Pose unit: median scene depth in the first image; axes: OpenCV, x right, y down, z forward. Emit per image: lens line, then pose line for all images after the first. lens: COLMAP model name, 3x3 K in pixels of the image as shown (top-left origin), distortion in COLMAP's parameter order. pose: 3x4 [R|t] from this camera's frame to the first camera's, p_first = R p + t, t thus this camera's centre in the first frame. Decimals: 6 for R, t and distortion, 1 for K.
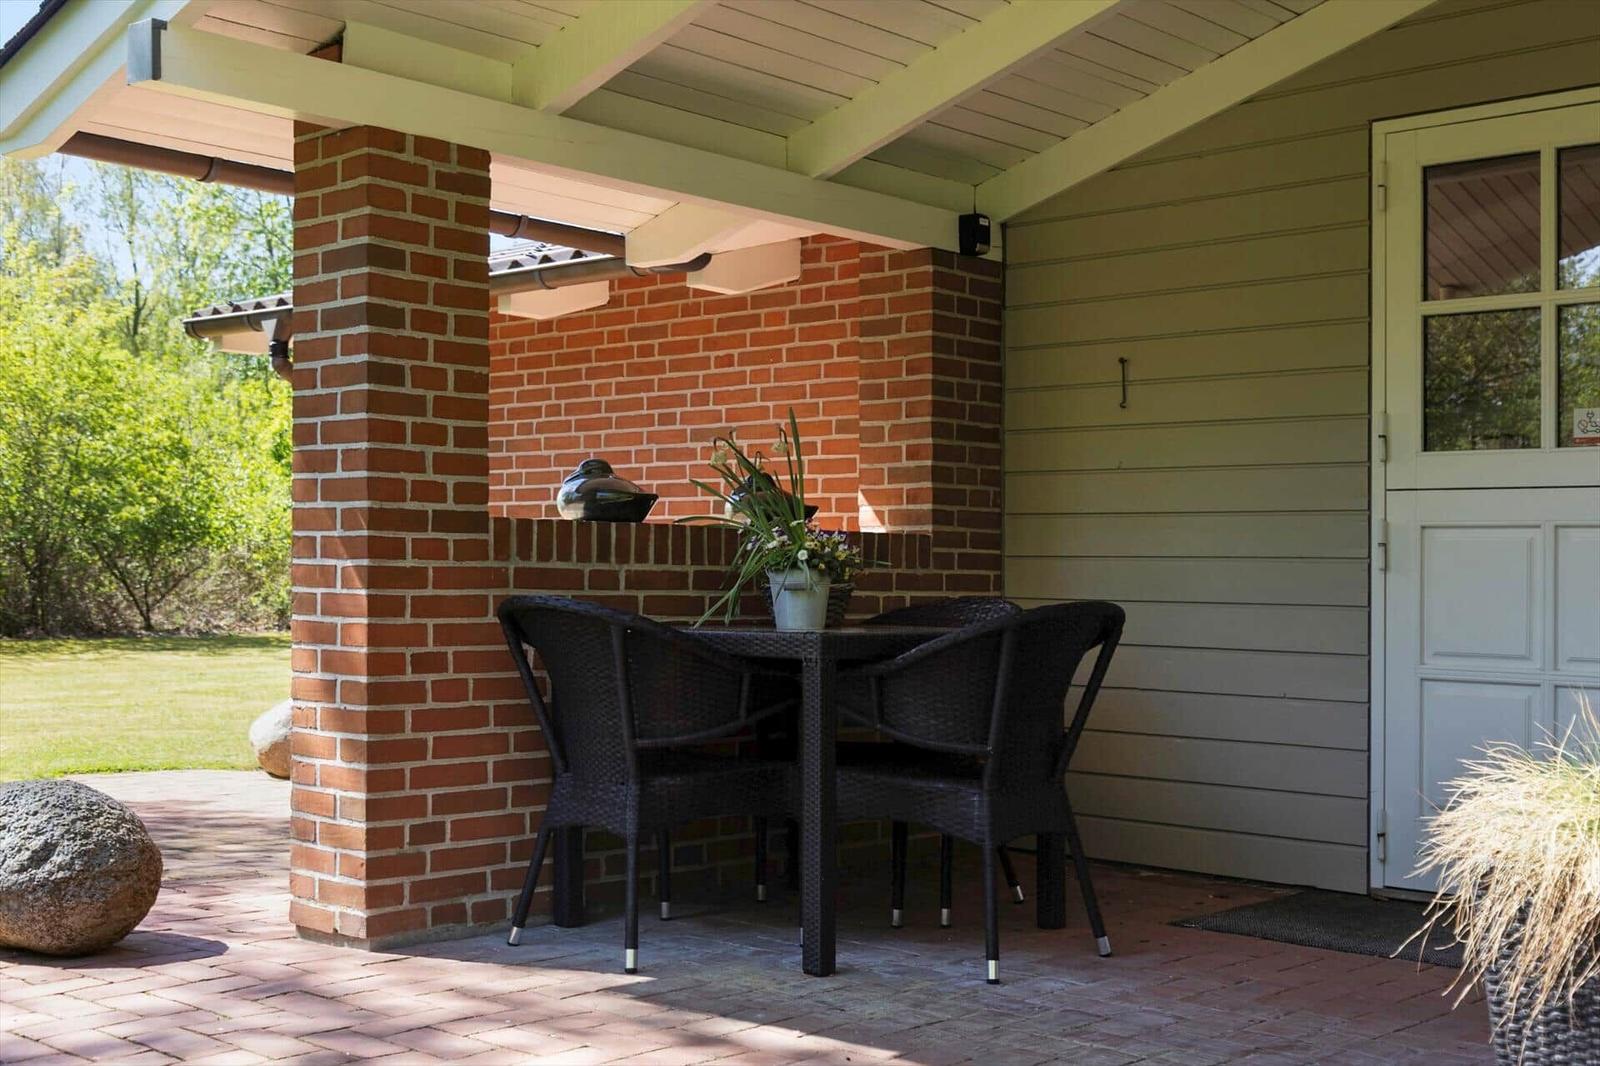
lens RADIAL K [[1900.4, 0, 799.1], [0, 1900.4, 533.7], [0, 0, 1]] dist [-0.103992, 0.000000]
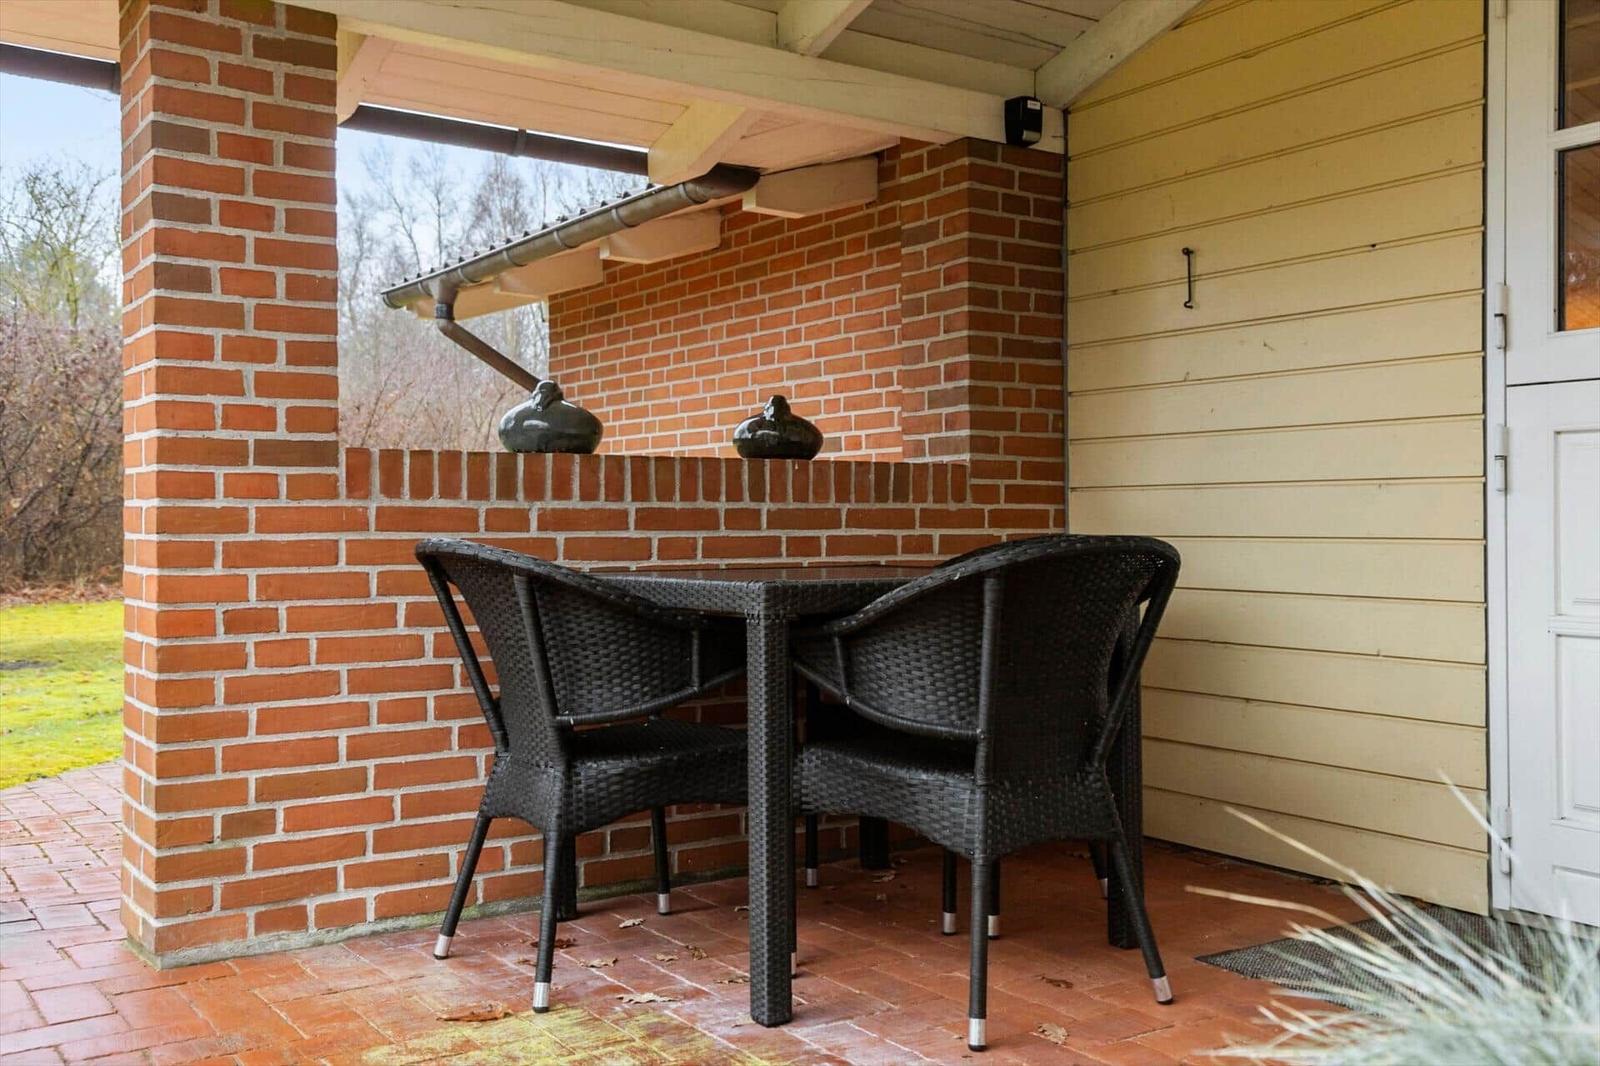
lens RADIAL K [[1528.1, 0, 803.8], [0, 1528.1, 522.4], [0, 0, 1]] dist [0.008612, 0.000000]
pose [[0.977799, -0.016486, -0.208895, 0.163041], [0.020810, 0.999612, 0.018521, 0.014588], [0.208508, -0.022457, 0.977763, 0.334883]]
